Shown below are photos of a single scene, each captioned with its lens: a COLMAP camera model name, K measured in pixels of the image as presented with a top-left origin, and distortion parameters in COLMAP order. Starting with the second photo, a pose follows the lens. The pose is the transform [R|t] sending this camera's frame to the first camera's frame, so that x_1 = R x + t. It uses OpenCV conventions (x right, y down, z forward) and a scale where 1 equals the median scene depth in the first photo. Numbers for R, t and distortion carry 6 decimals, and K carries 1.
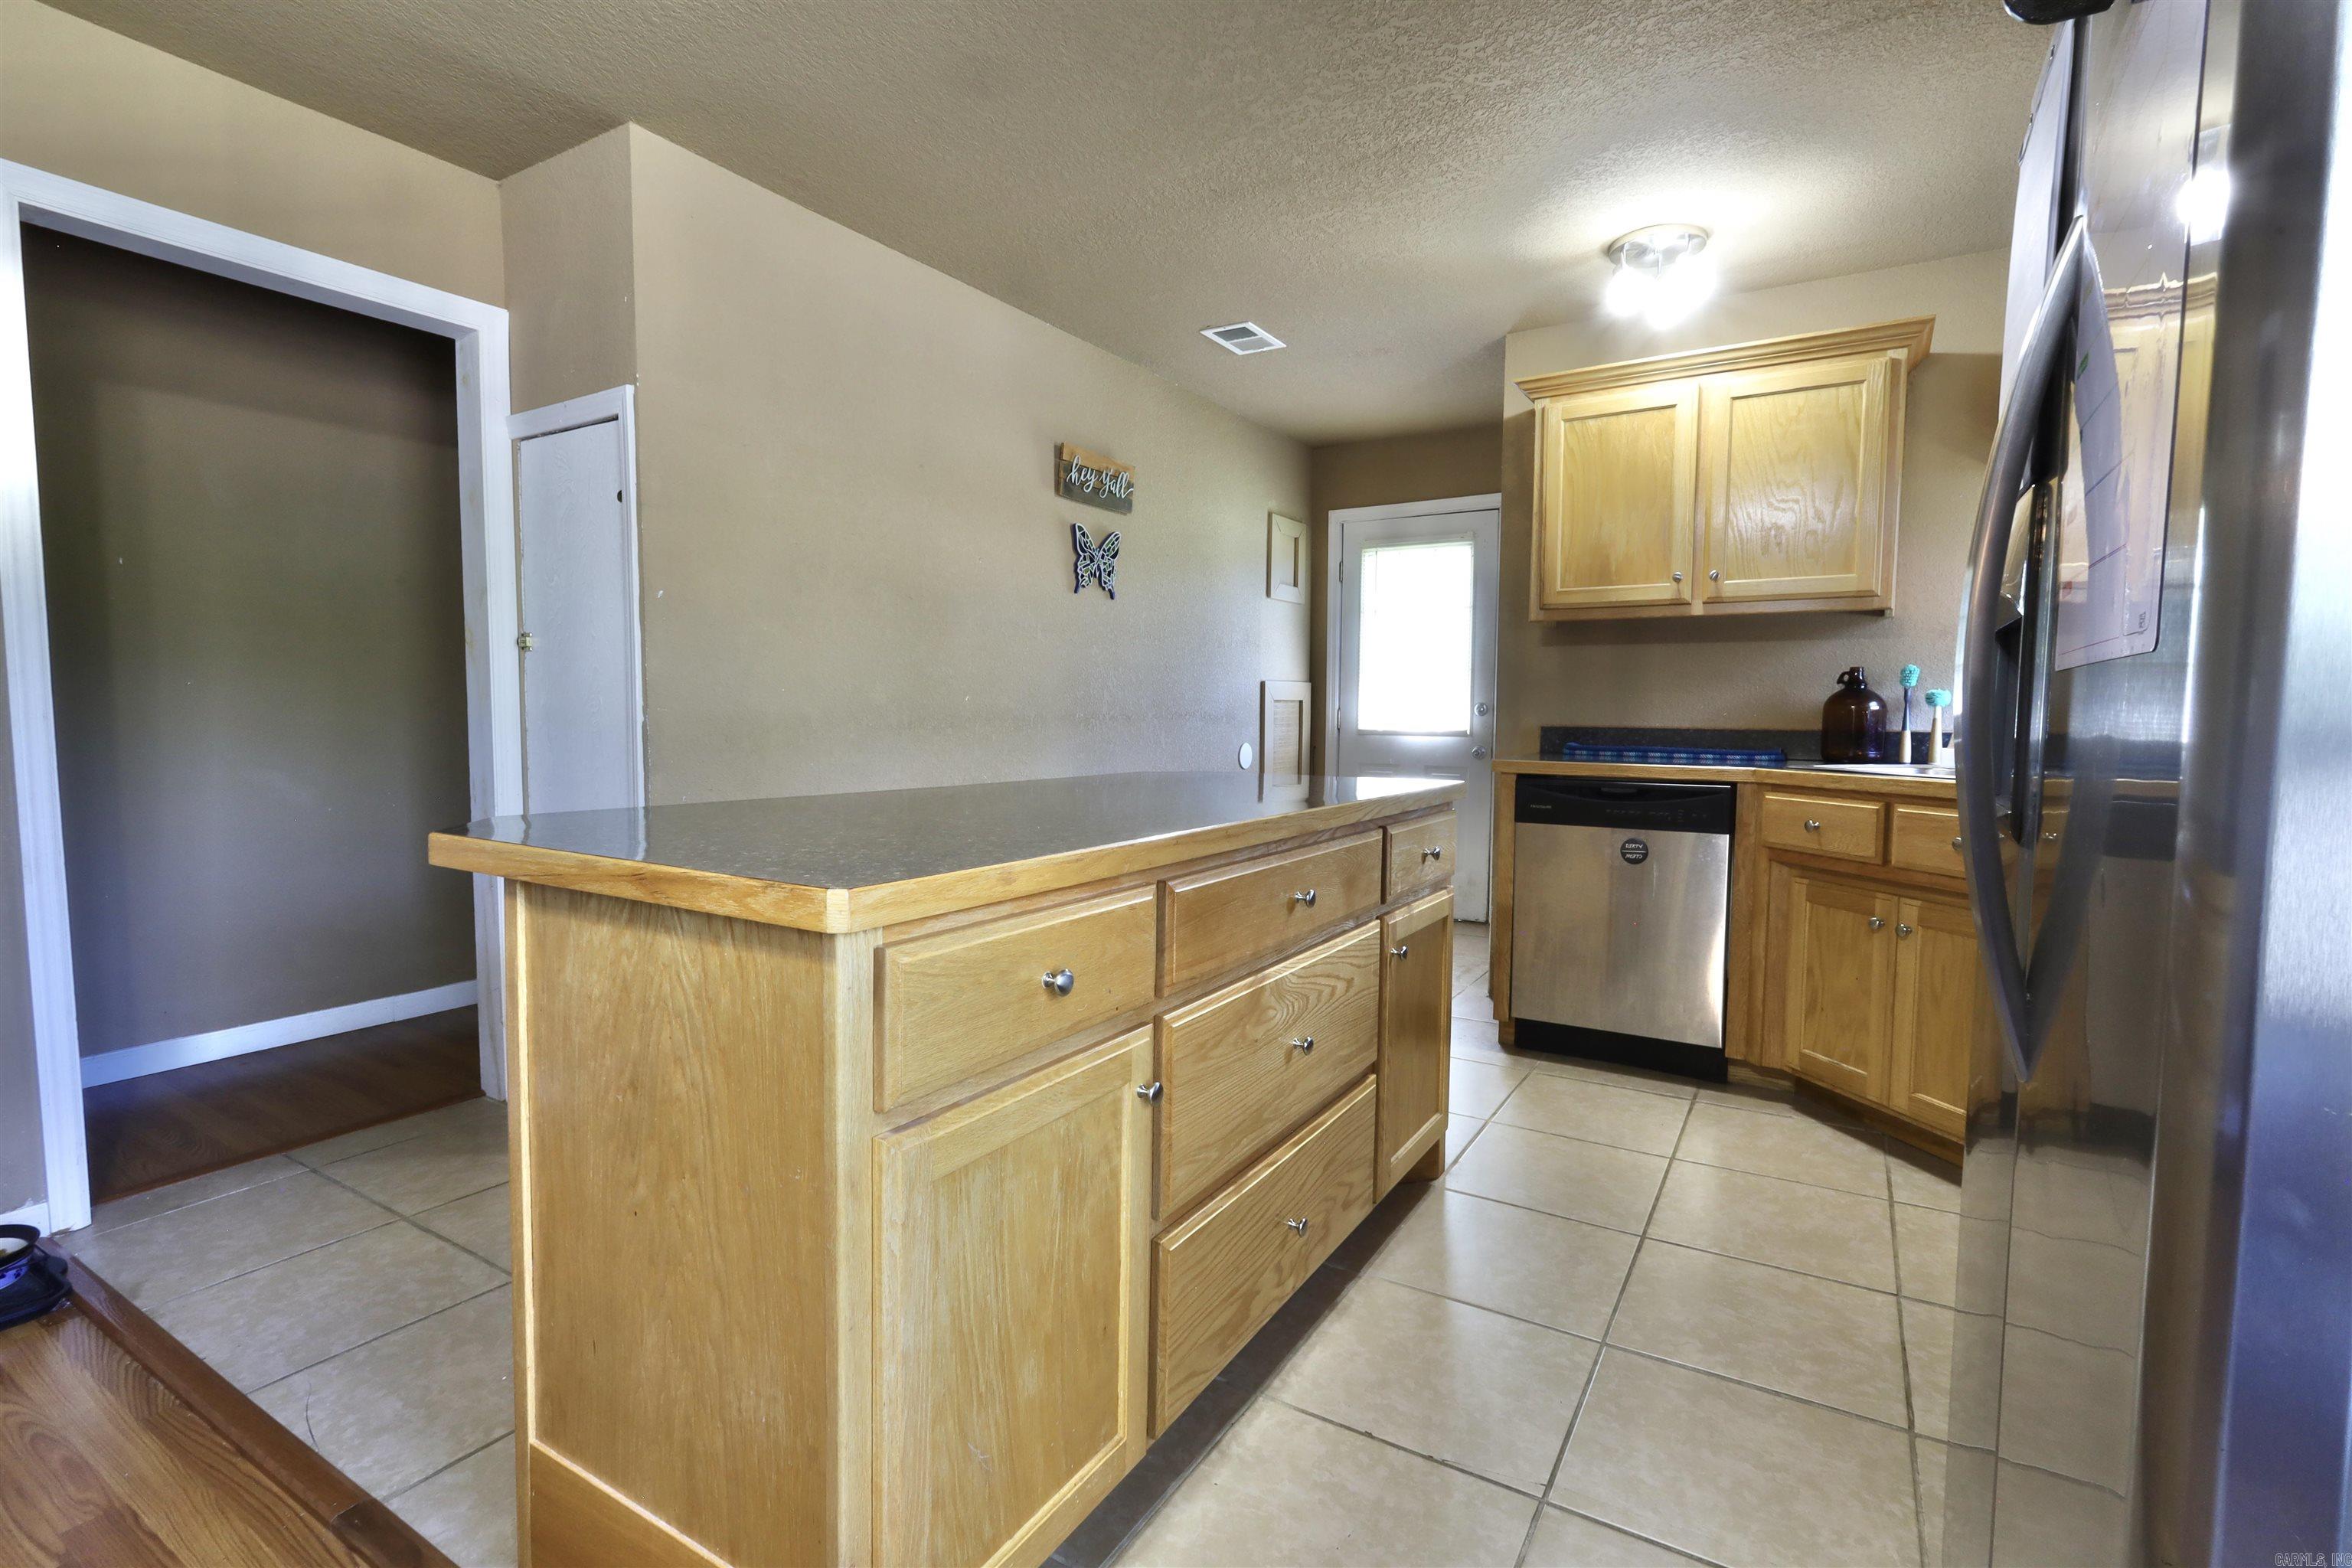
lens RADIAL K [[1083.8, 0, 1207.8], [0, 1083.8, 794.4], [0, 0, 1]] dist [-0.003682, 0.002366]
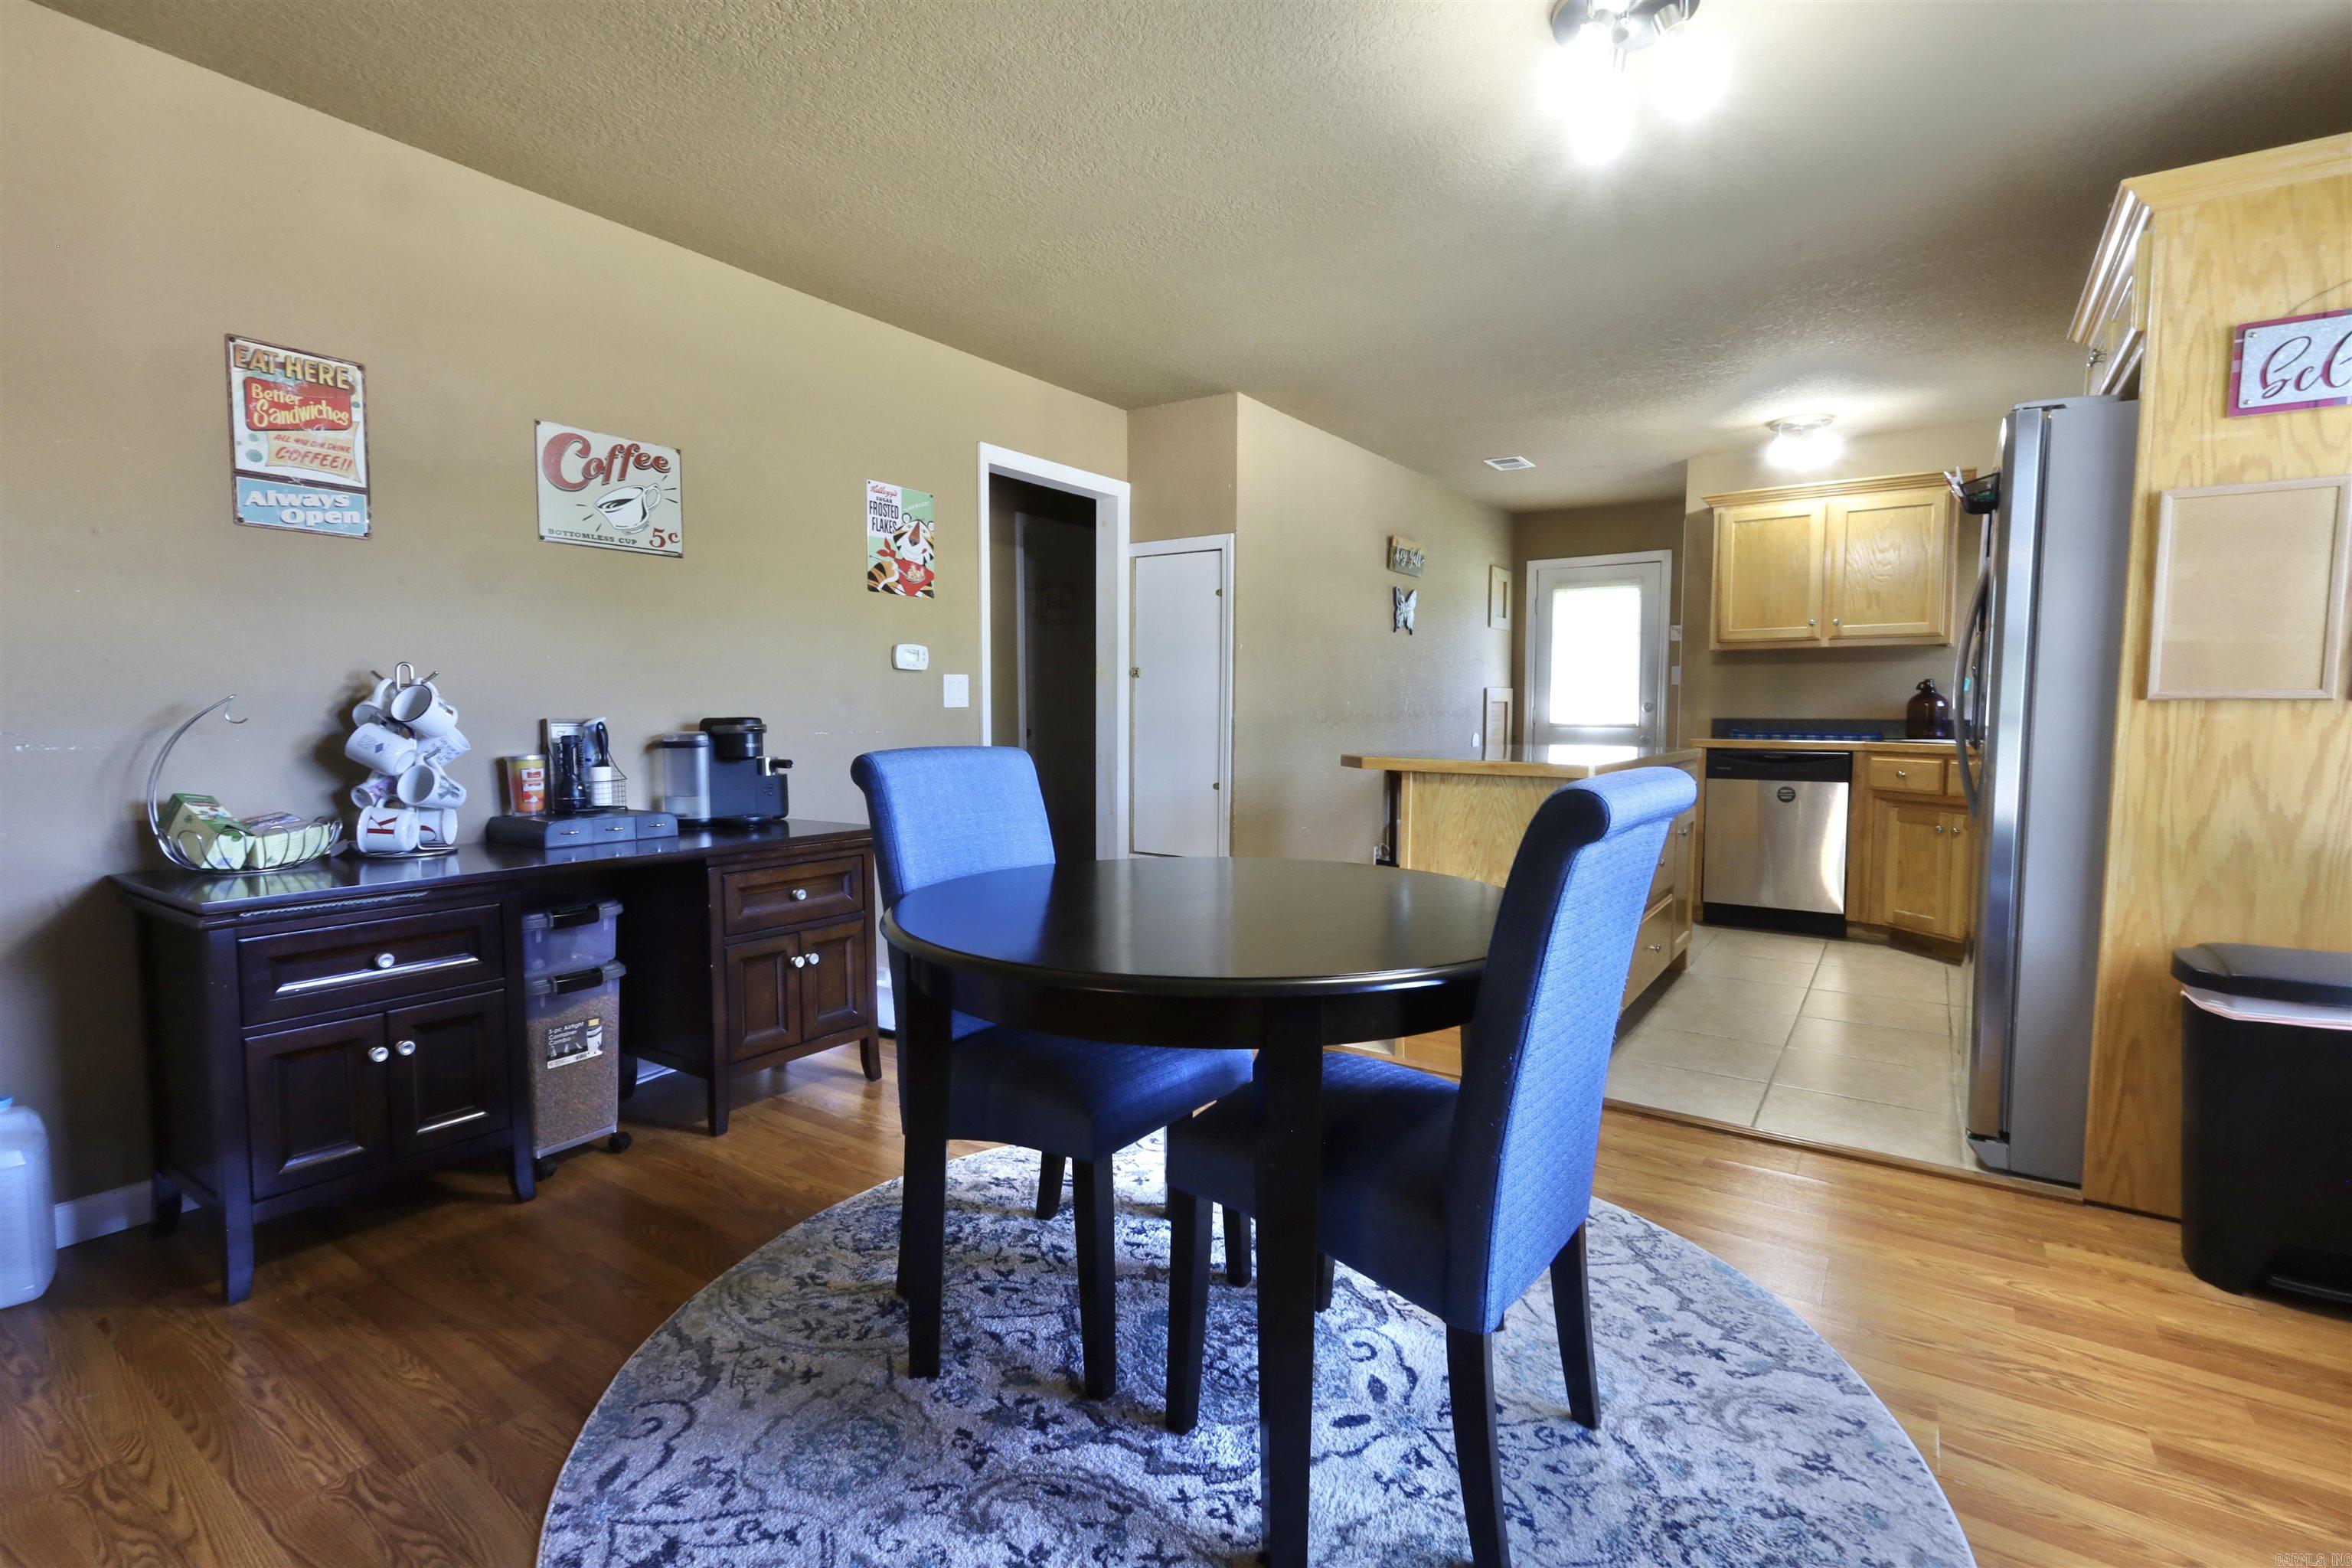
lens RADIAL K [[1083.8, 0, 1199.2], [0, 1083.8, 792.3], [0, 0, 1]] dist [-0.003682, 0.002366]
pose [[0.998232, -0.001933, -0.059408, -0.381549], [0.001848, 0.999997, -0.001487, 0.049666], [0.059411, 0.001375, 0.998233, -0.659822]]
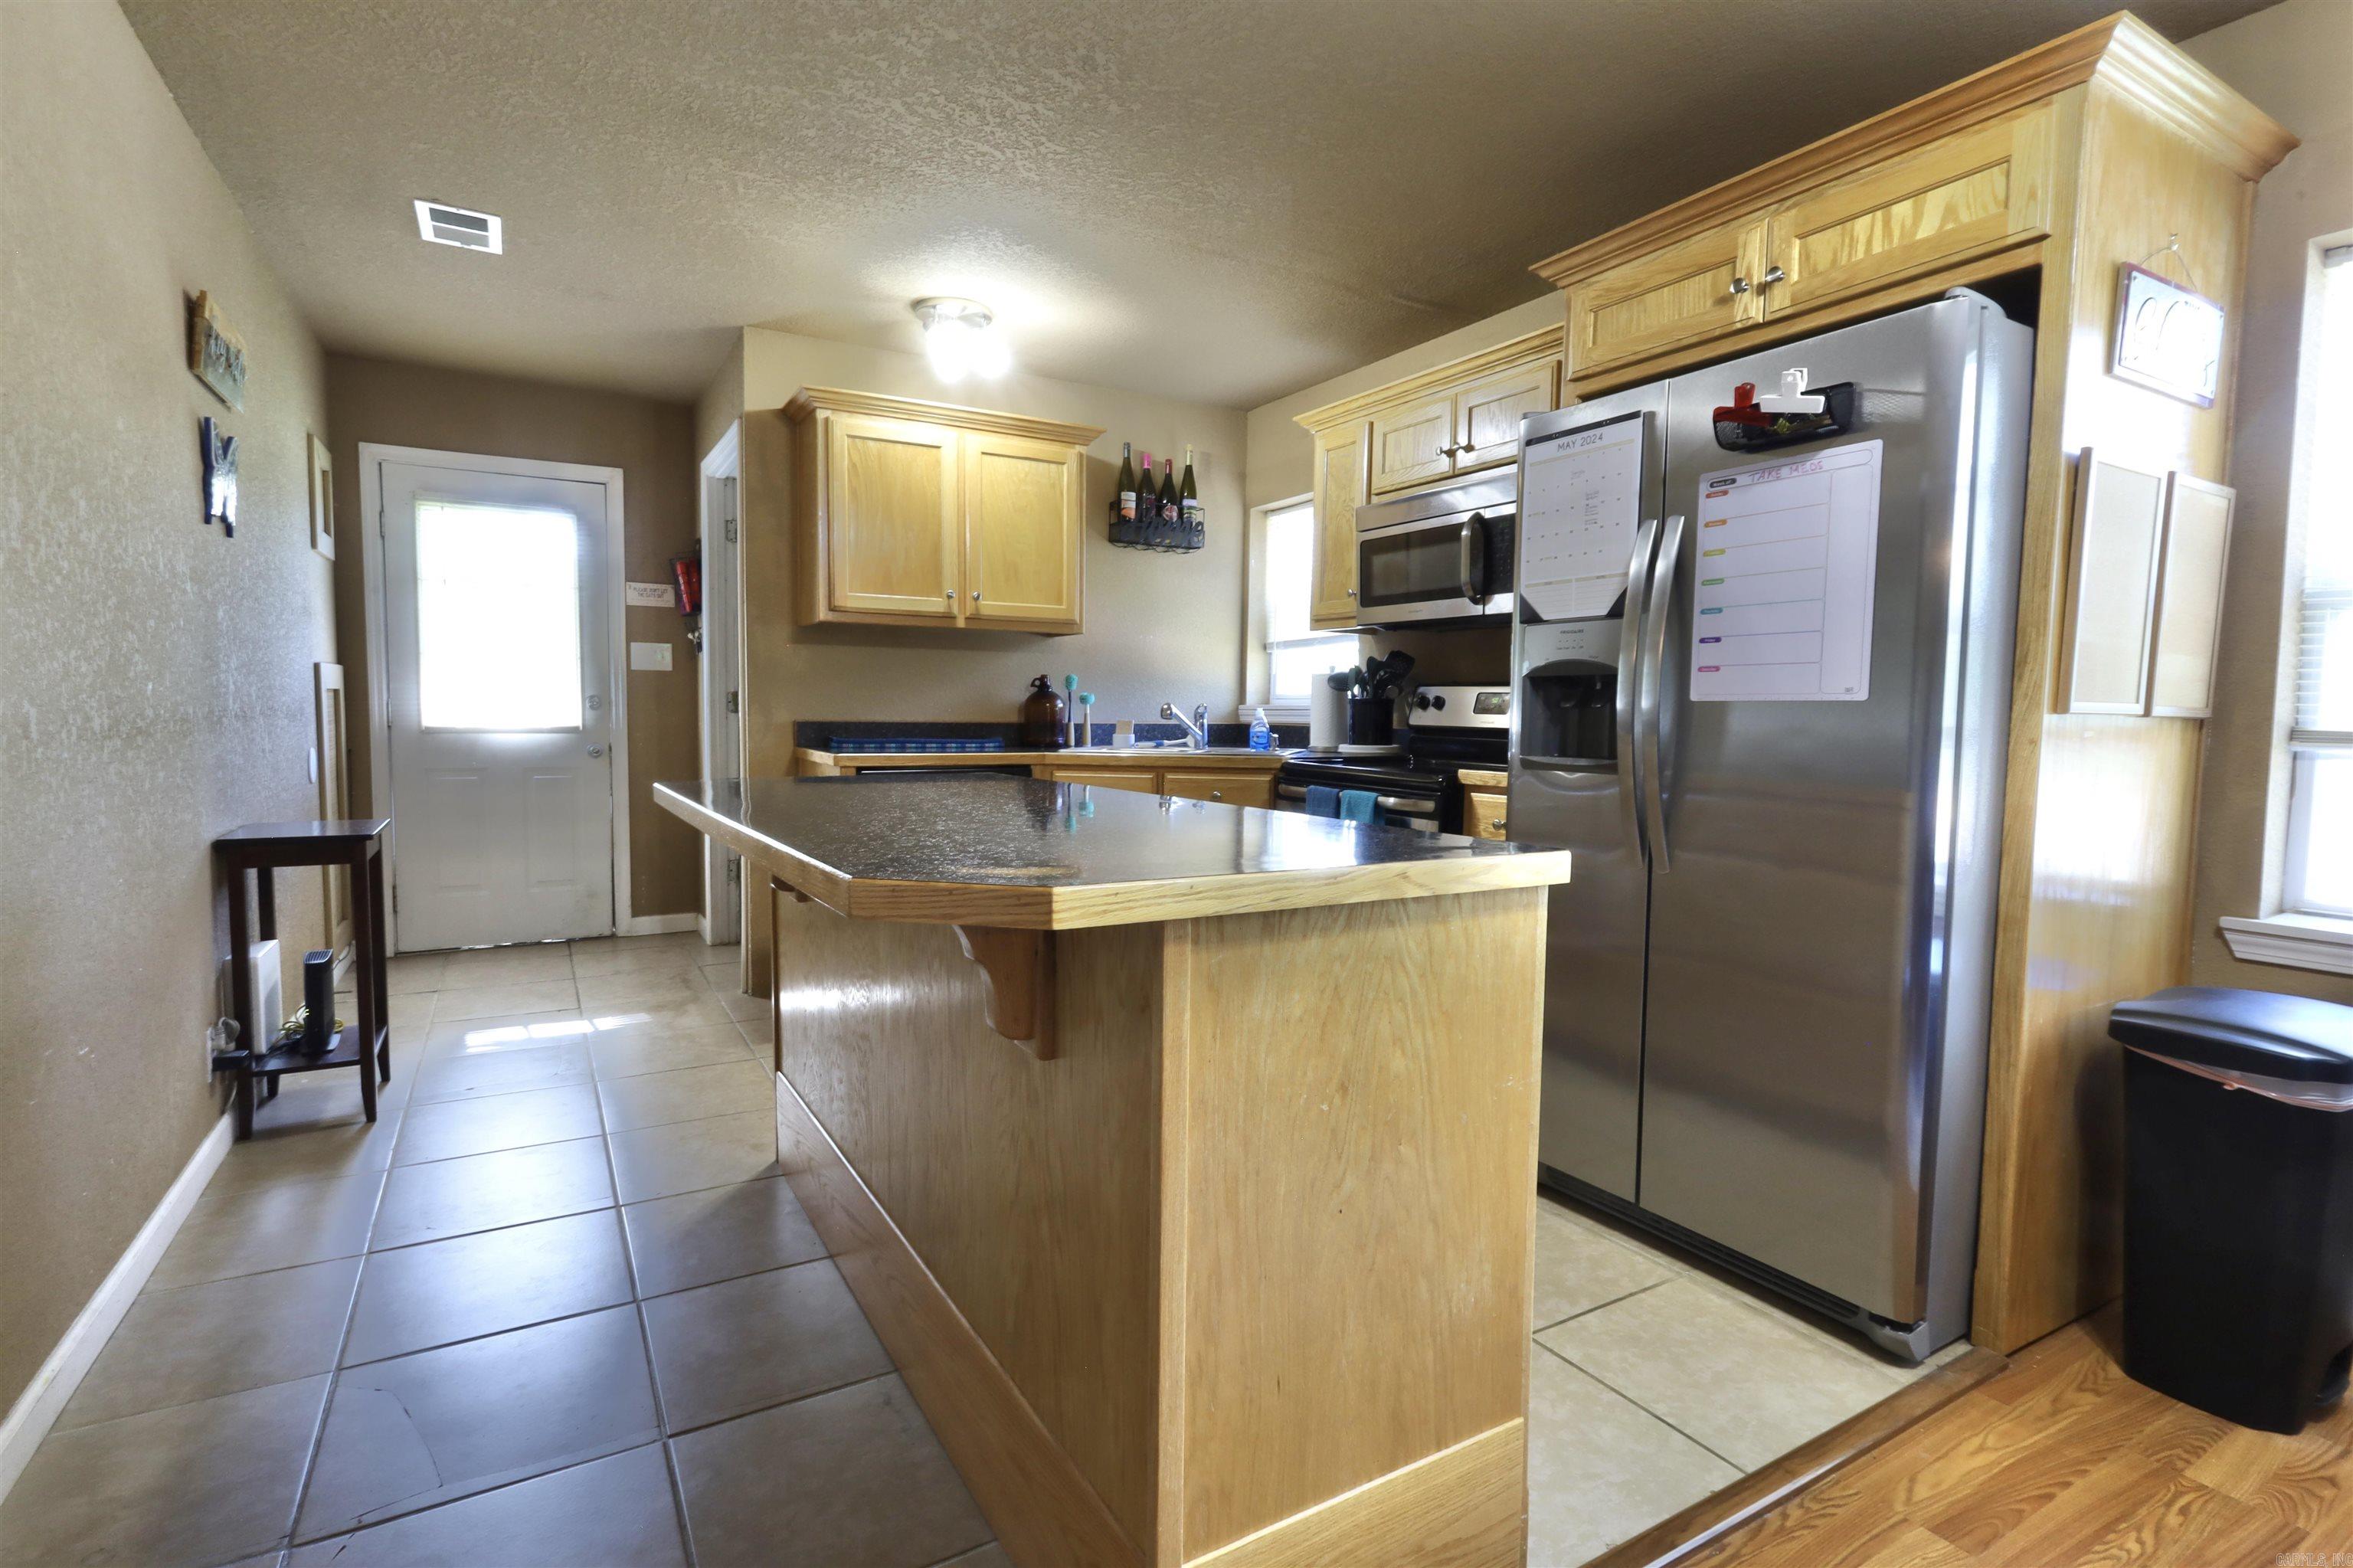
lens RADIAL K [[1084.3, 0, 1179.6], [0, 1084.3, 799.8], [0, 0, 1]] dist [-0.003682, 0.002366]
pose [[0.484591, -0.073005, 0.871689, -0.514456], [0.059888, 0.996942, 0.050202, -0.022102], [-0.872688, 0.027877, 0.487481, 0.217659]]
